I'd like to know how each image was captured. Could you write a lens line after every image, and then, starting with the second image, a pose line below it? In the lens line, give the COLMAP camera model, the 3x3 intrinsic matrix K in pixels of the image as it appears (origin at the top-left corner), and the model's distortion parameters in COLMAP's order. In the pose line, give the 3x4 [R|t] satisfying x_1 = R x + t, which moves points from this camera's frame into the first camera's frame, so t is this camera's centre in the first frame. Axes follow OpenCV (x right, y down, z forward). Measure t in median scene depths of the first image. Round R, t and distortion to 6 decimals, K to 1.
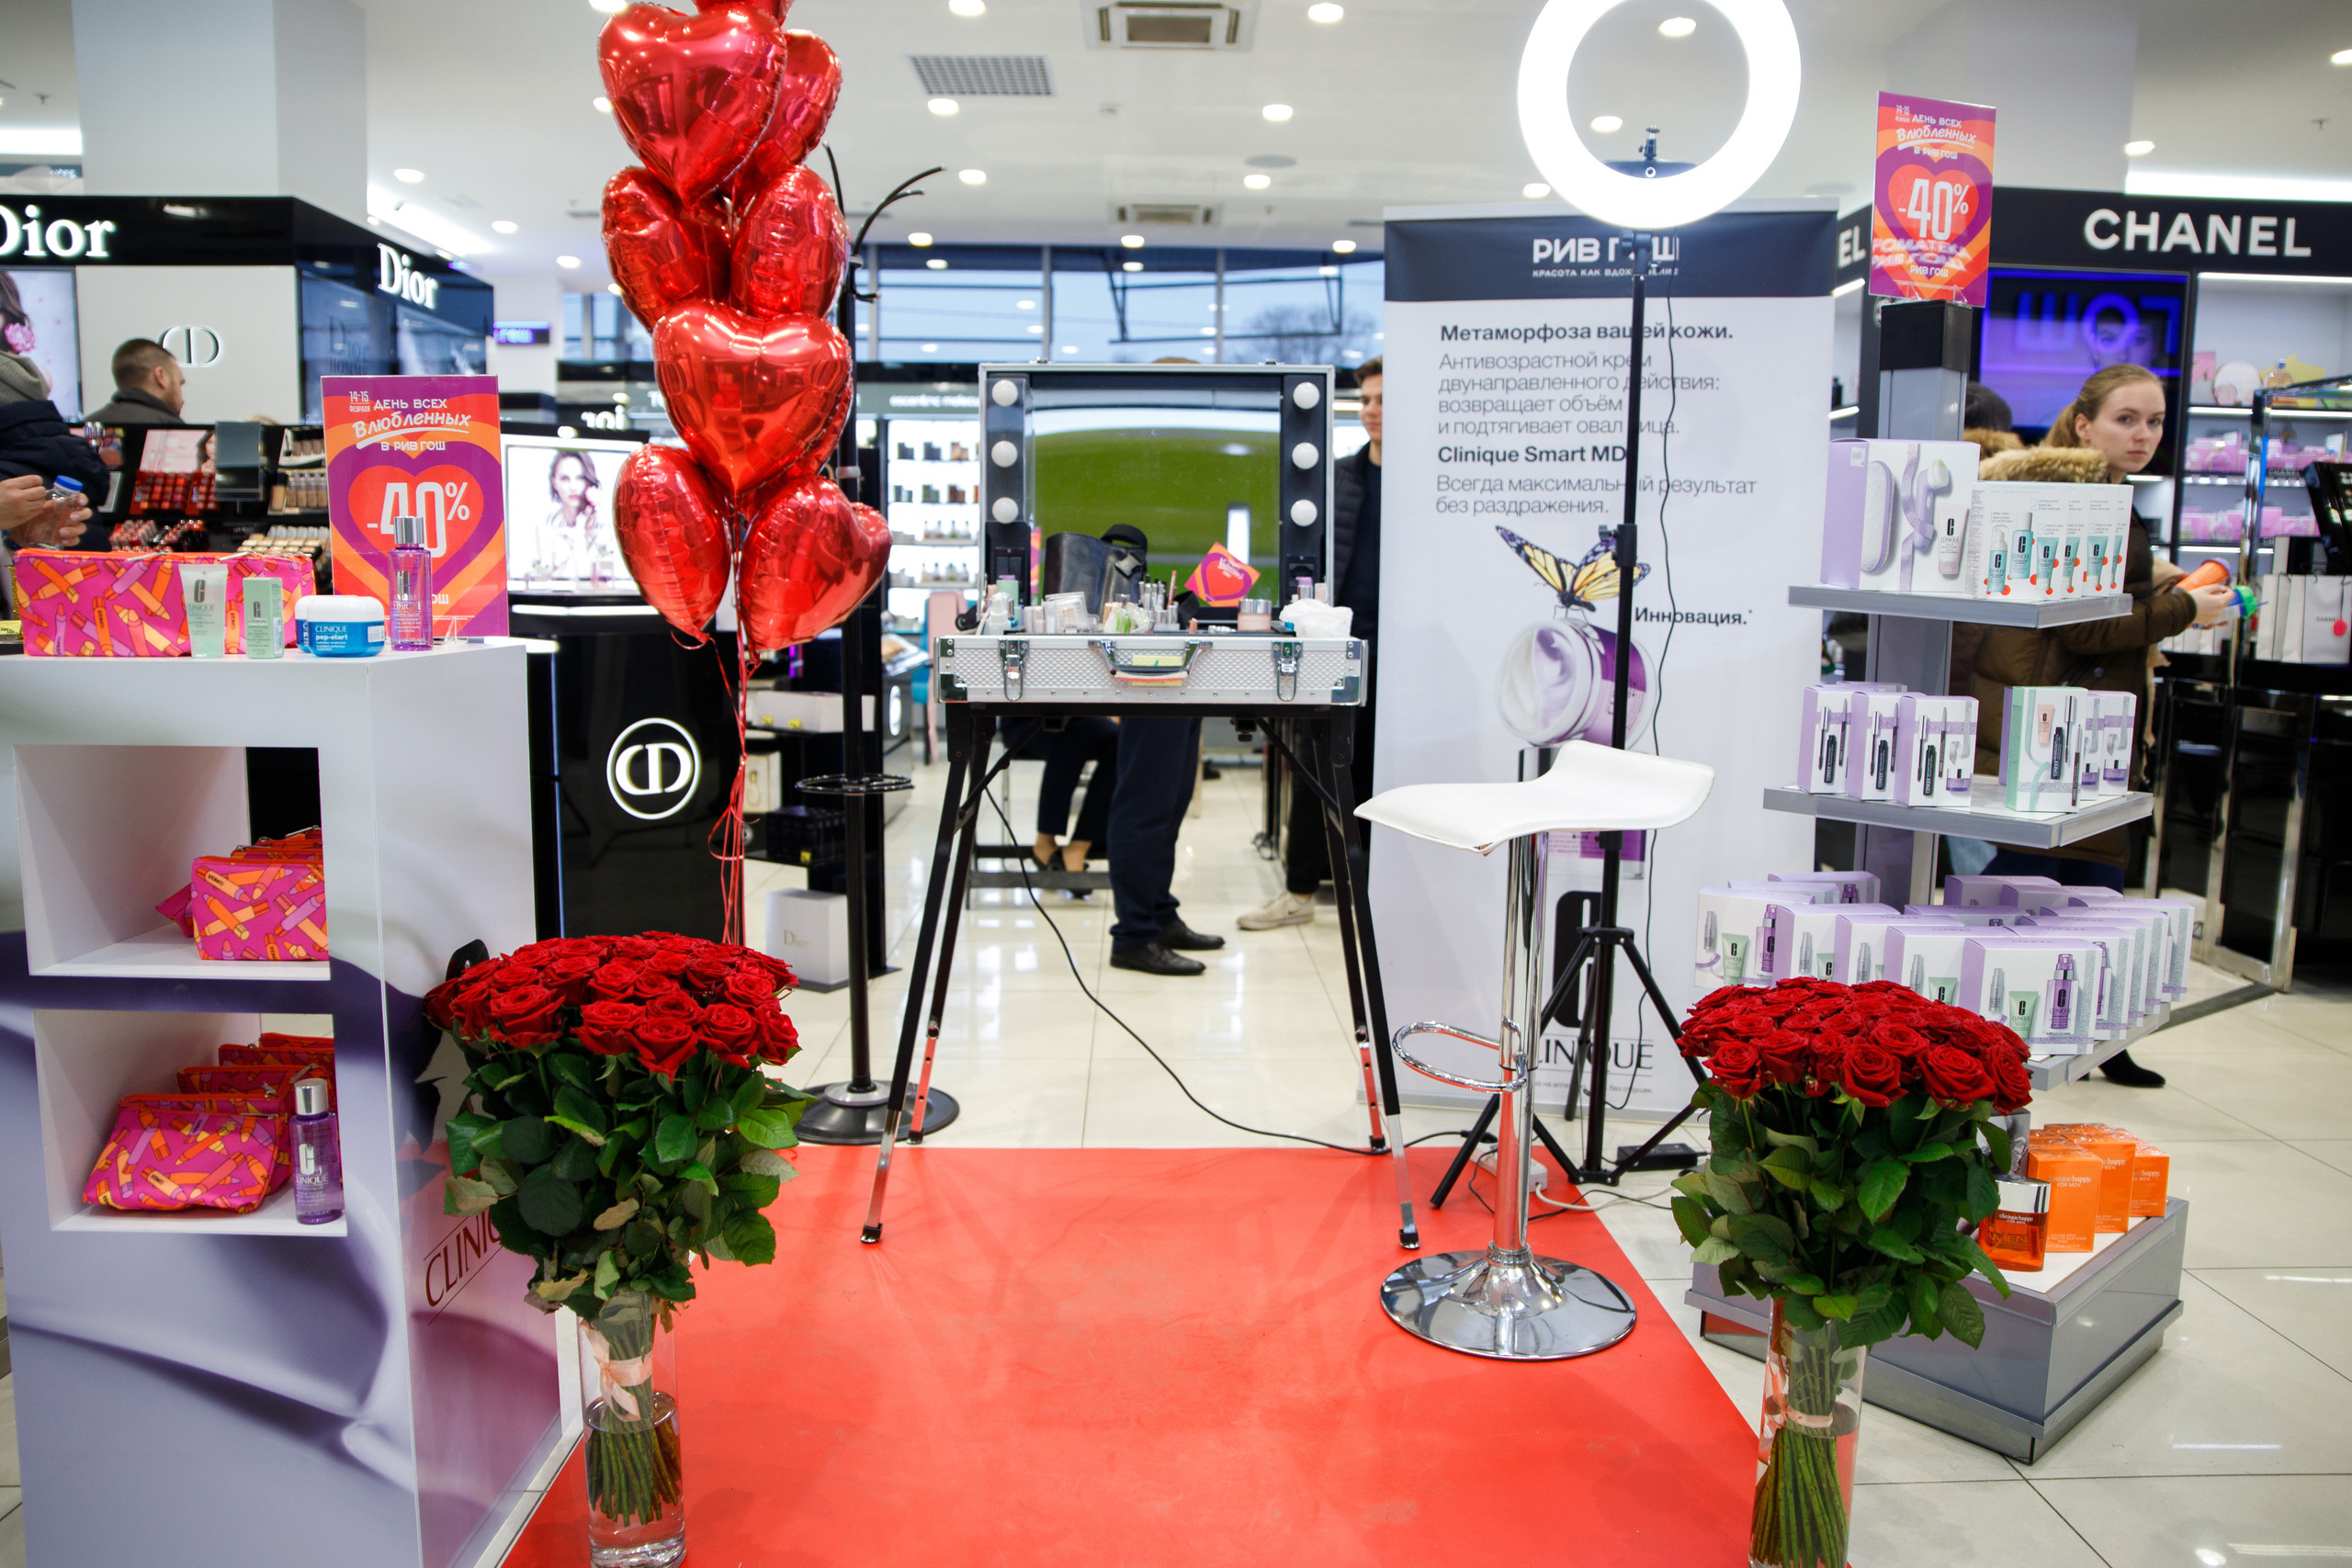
lens RADIAL K [[1679.2, 0, 1180.7], [0, 1679.2, 772.4], [0, 0, 1]] dist [-0.125560, 0.078547]
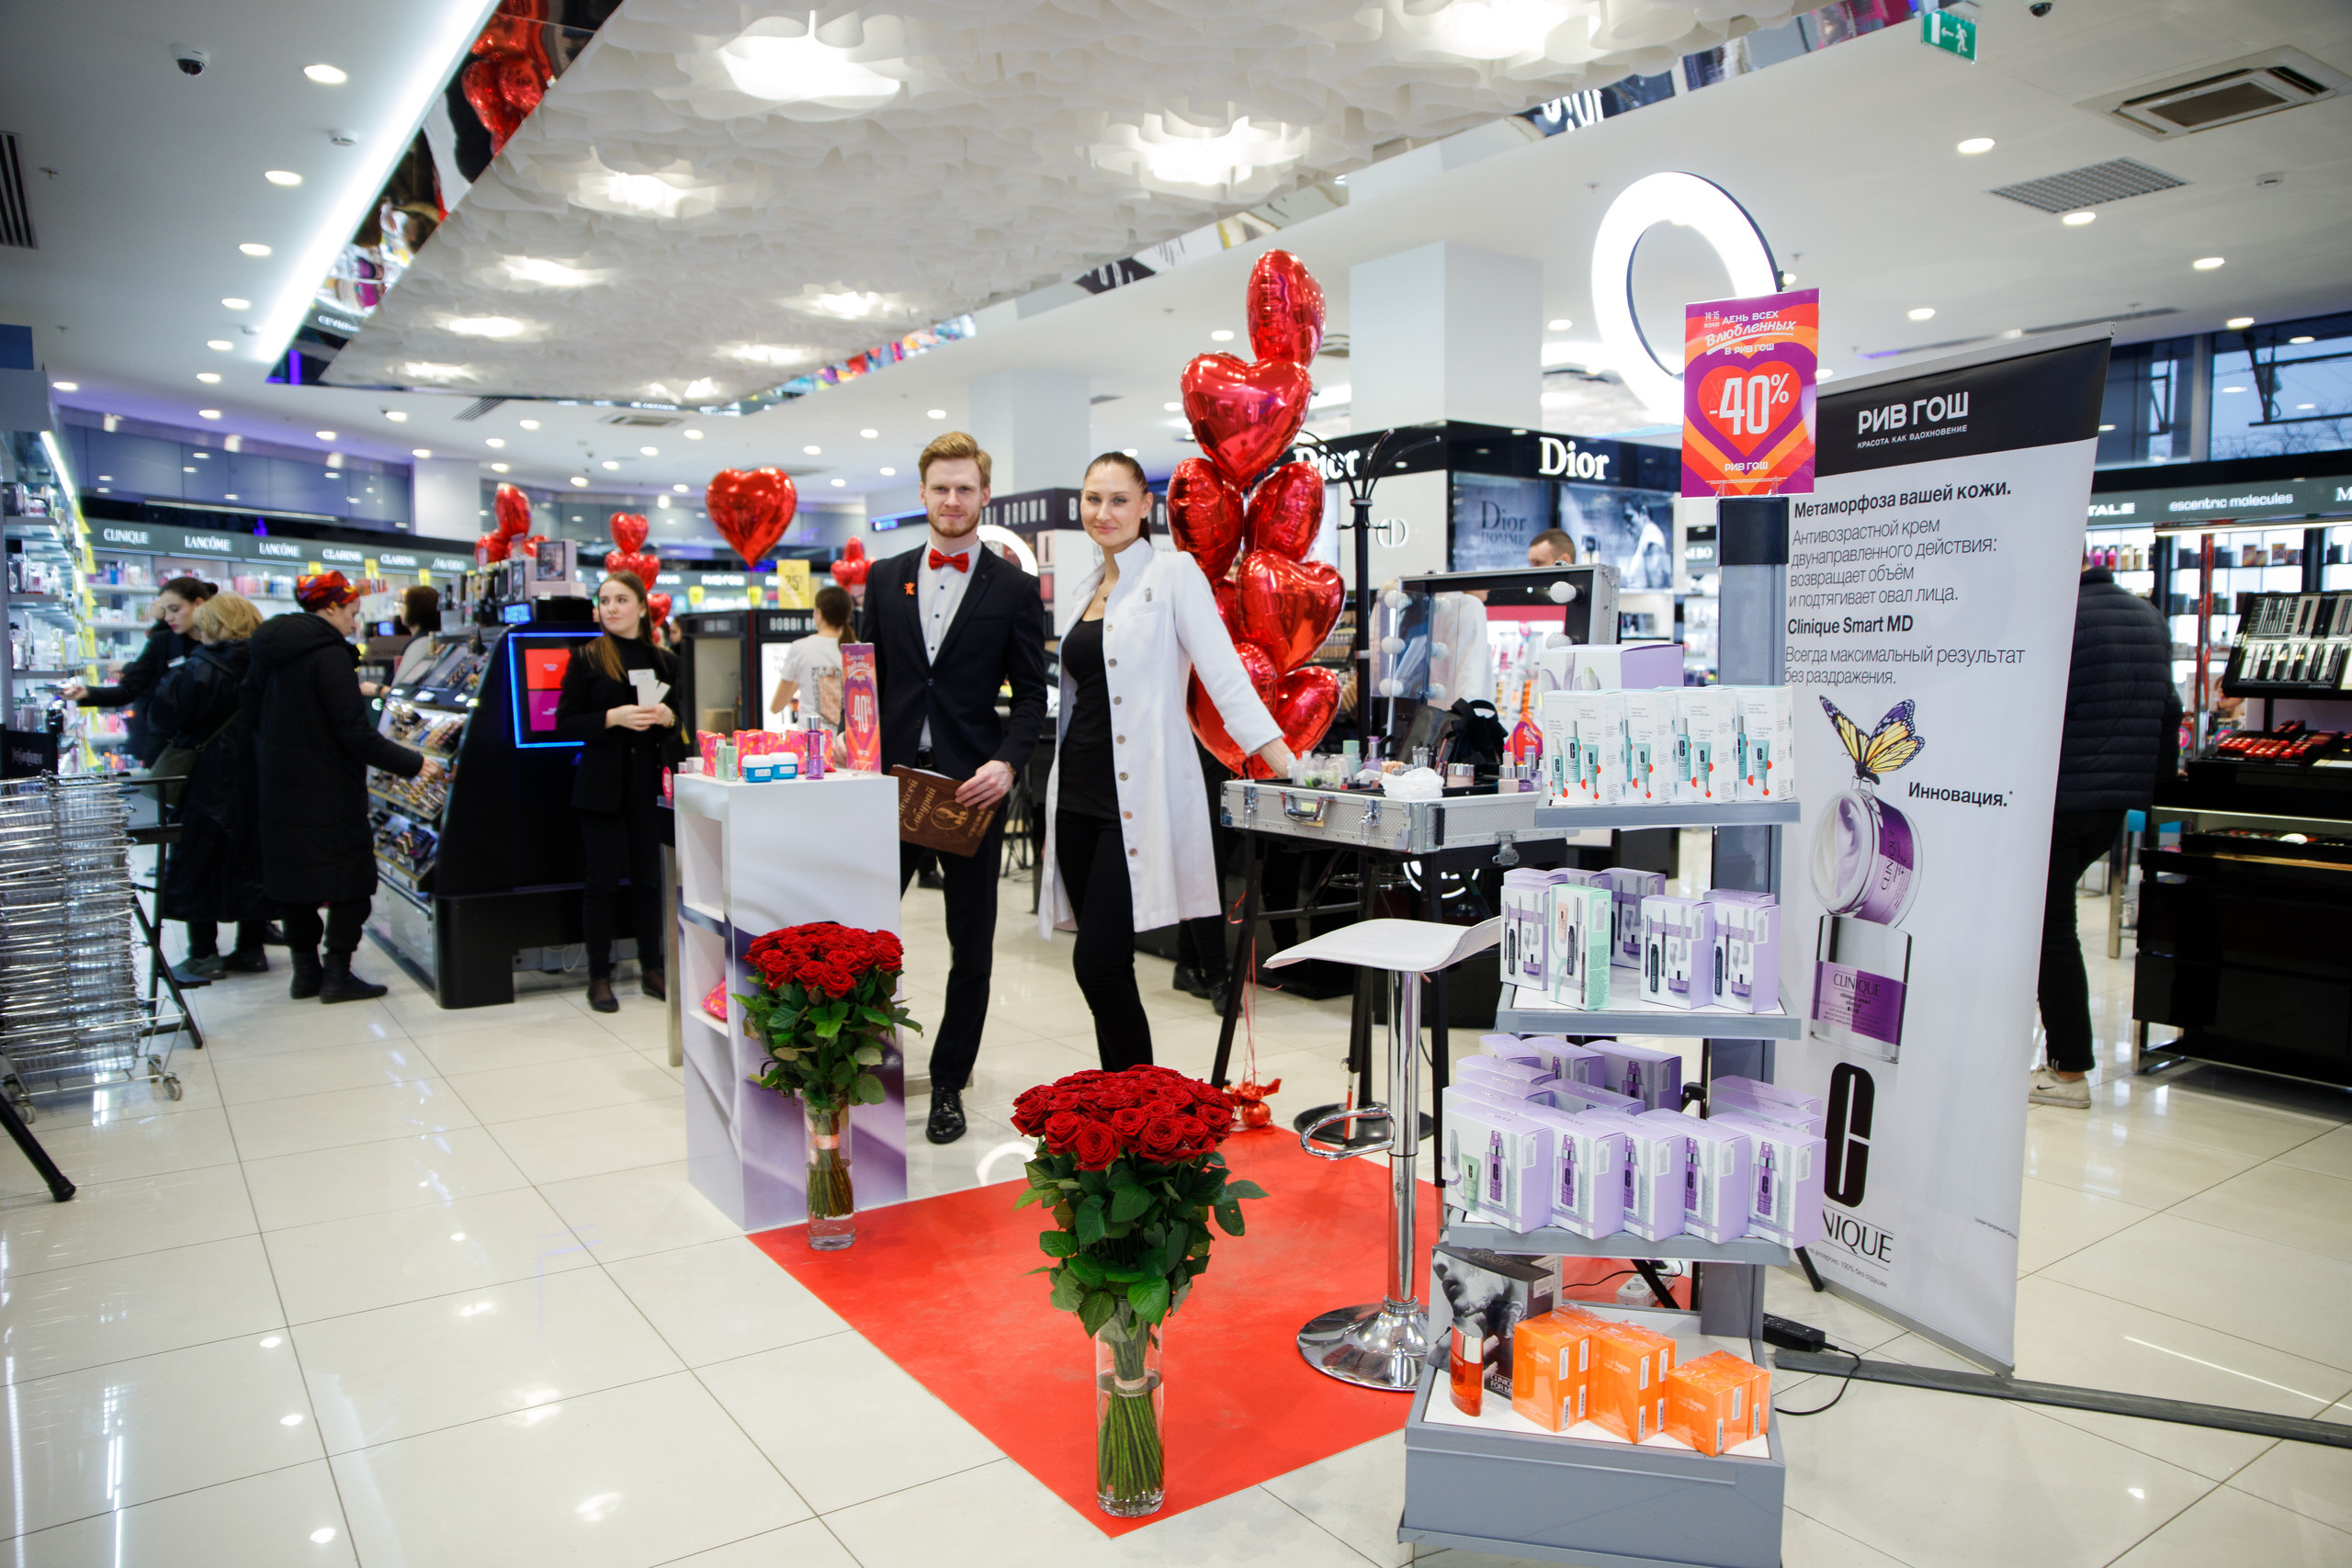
lens RADIAL K [[1679.2, 0, 1180.6], [0, 1679.2, 775.4], [0, 0, 1]] dist [-0.125560, 0.078547]
pose [[0.536216, 0.048190, -0.842704, 1.201338], [-0.087179, 0.996192, 0.001495, -0.095704], [0.839567, 0.072664, 0.538375, 0.186752]]
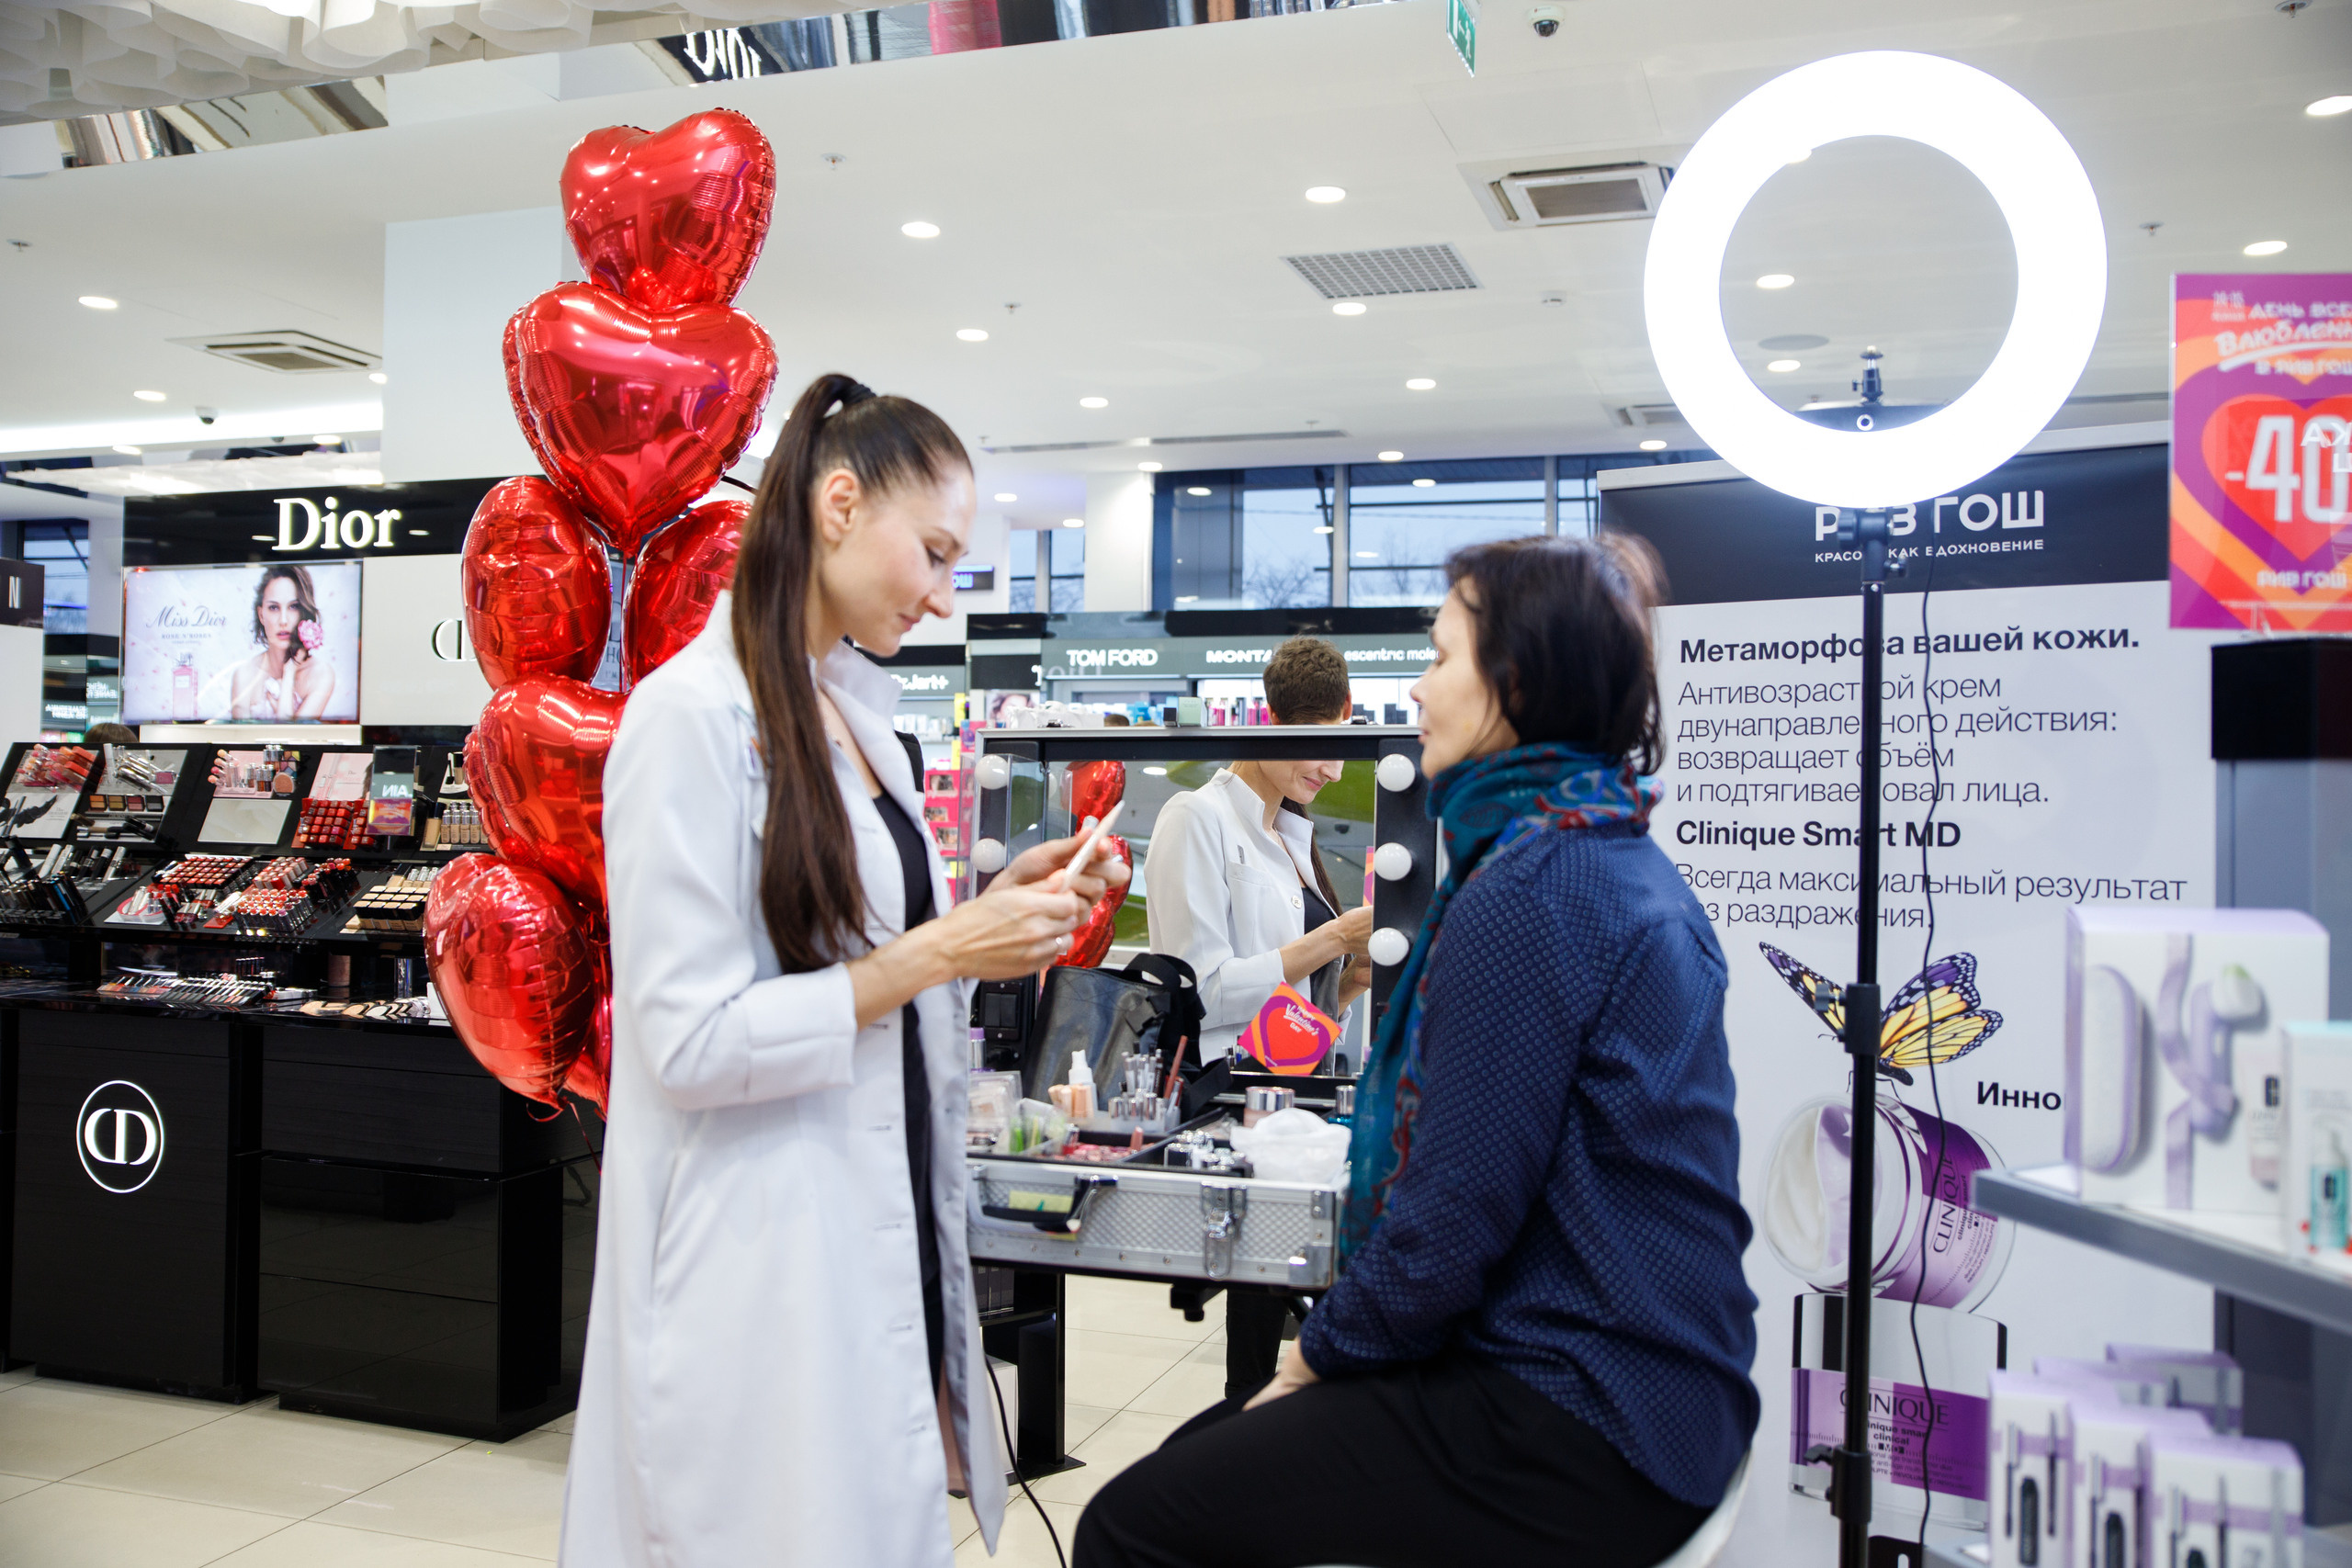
lens RADIAL K [[1983.7, 0, 1208.8], [0, 1983.7, 763.7], [0, 0, 1]] dist [-0.063884, 0.070016]
pose [[0.942797, -0.009448, -0.333235, 0.351216], [-0.036902, 0.990497, -0.132488, -0.154225], [0.331320, 0.137207, 0.933489, 0.286676]]
